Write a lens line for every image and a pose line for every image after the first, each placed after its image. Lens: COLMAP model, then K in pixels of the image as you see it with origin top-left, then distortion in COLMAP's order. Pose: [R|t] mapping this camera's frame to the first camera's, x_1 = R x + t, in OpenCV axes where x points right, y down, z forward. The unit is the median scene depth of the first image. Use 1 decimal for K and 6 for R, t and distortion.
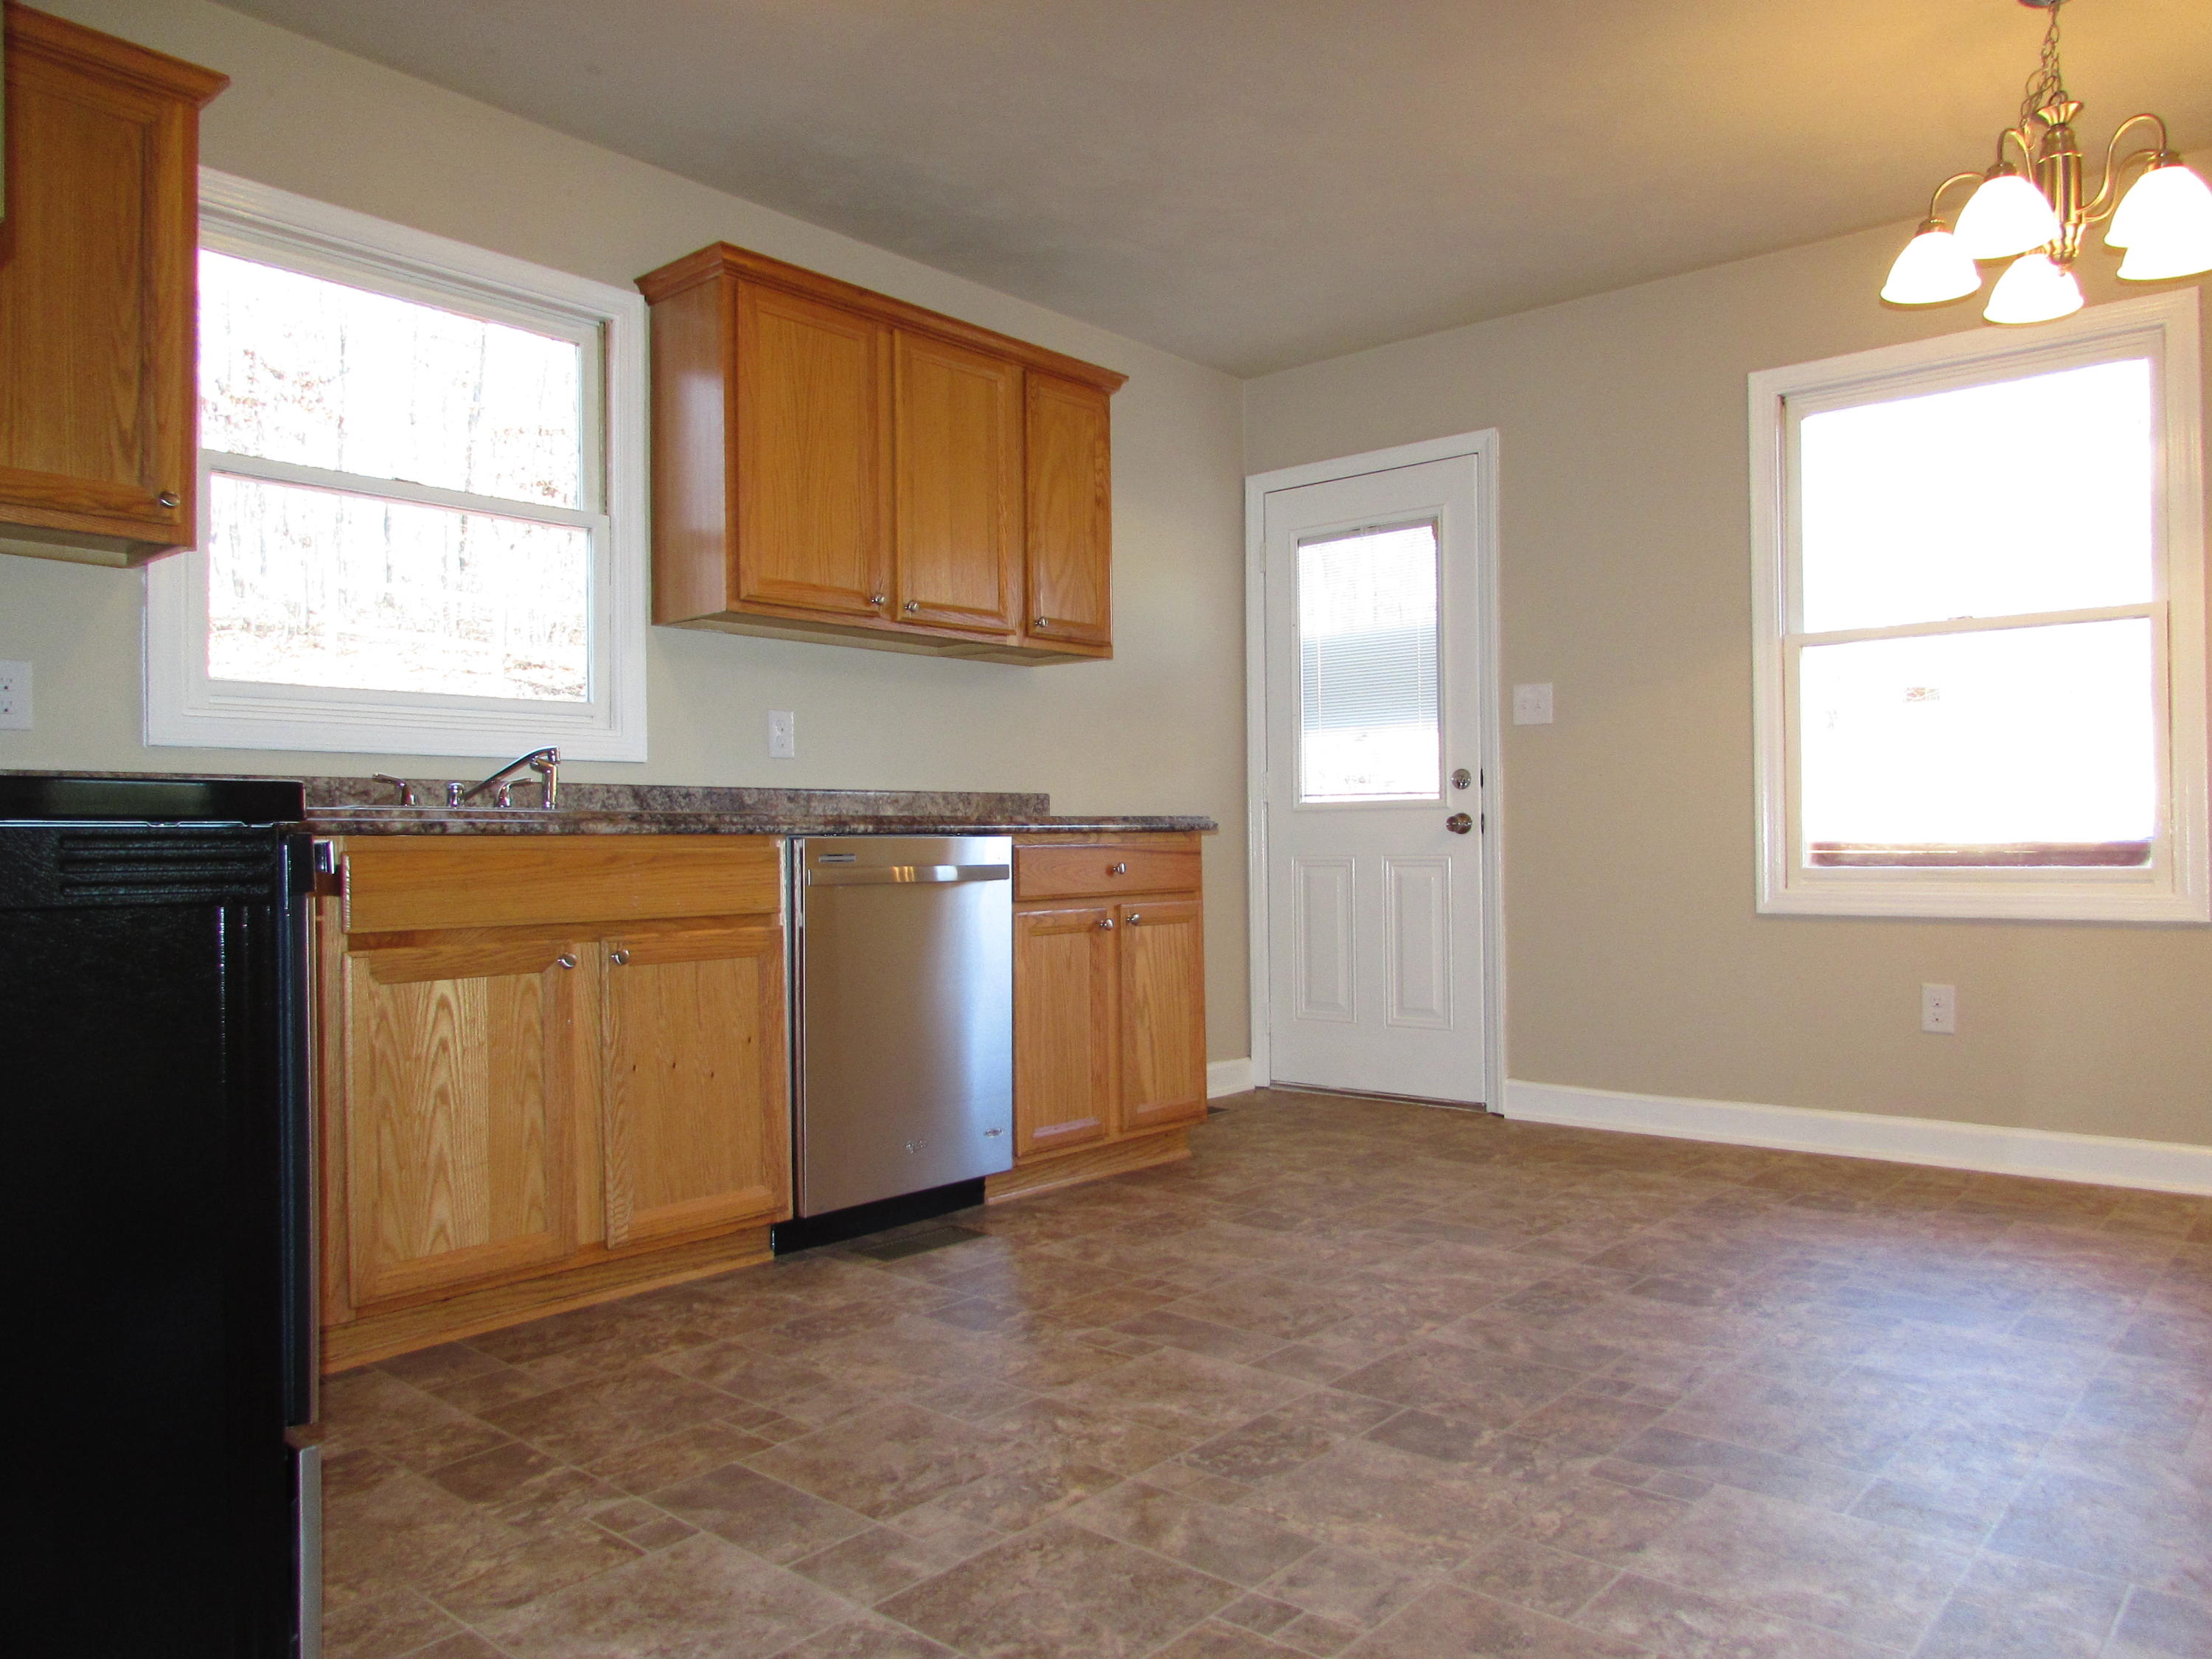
lens RADIAL K [[1552.2, 0, 1112.7], [0, 1552.2, 831.9], [0, 0, 1]] dist [-0.019784, -0.004185]
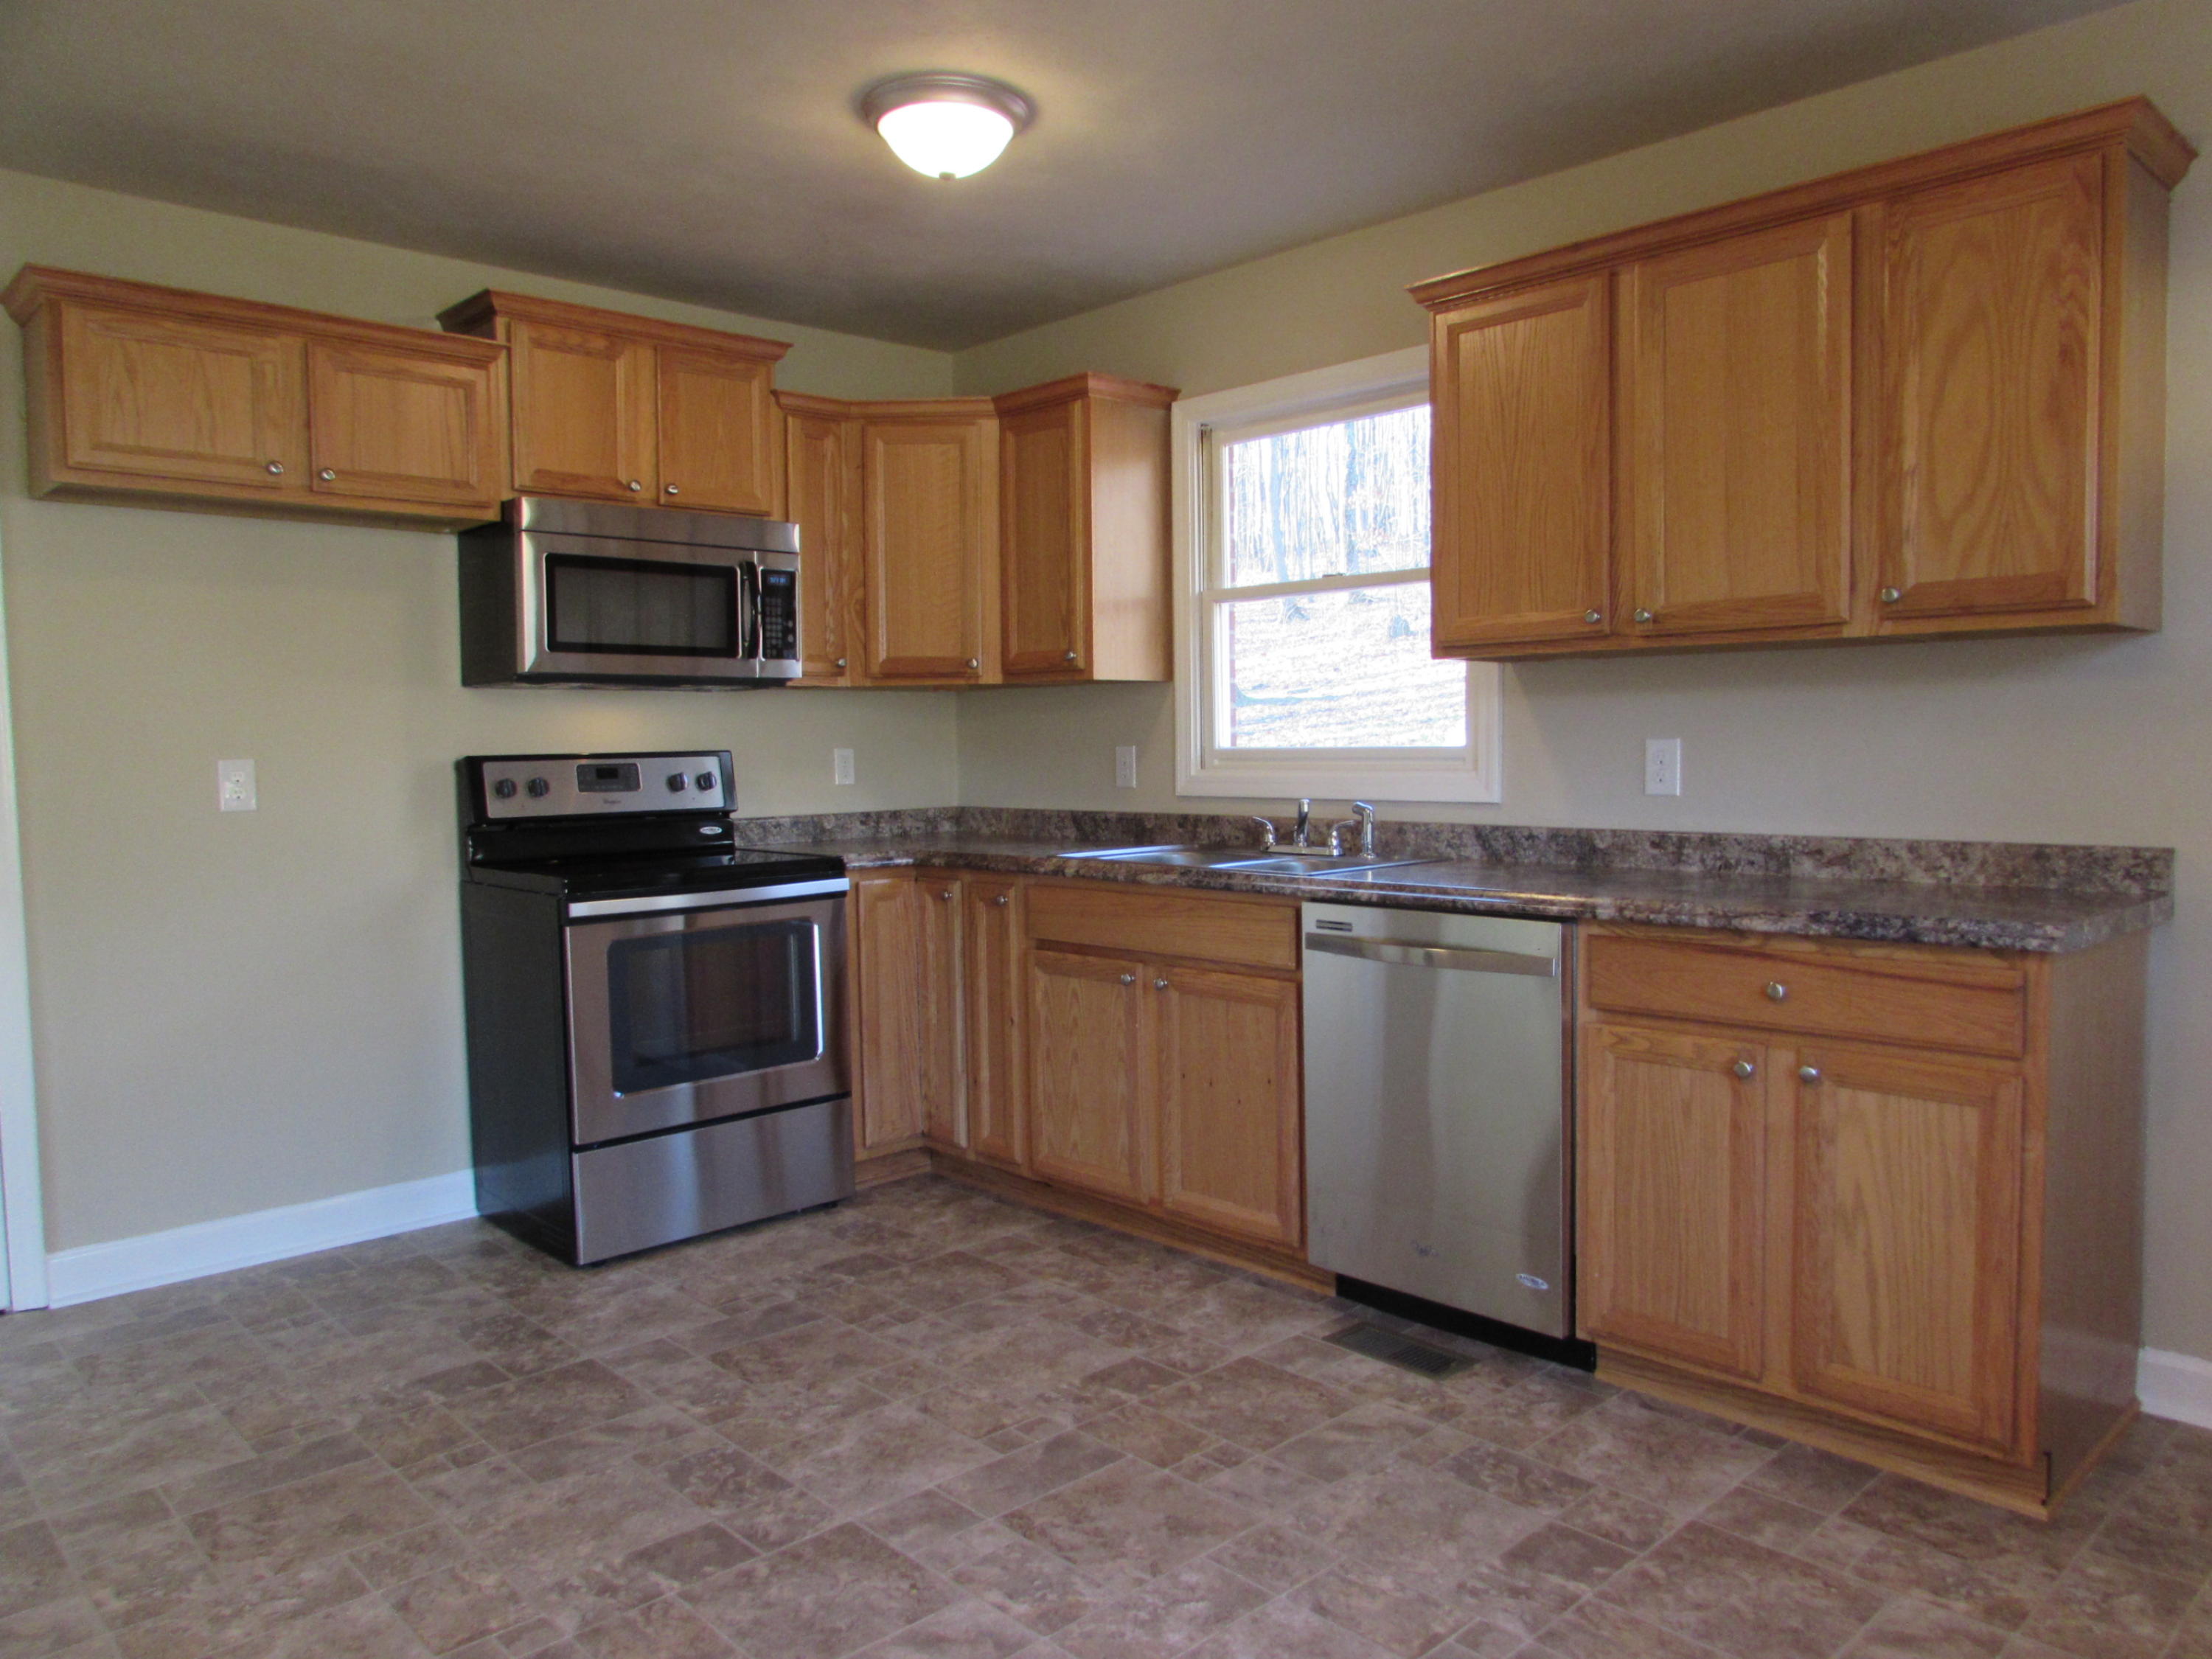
lens RADIAL K [[1552.2, 0, 1112.7], [0, 1552.2, 831.9], [0, 0, 1]] dist [-0.019784, -0.004185]
pose [[-0.088427, 0.070822, -0.993562, 0.889459], [0.020821, 0.997383, 0.069241, -0.124513], [0.995865, -0.014565, -0.089670, 1.038876]]
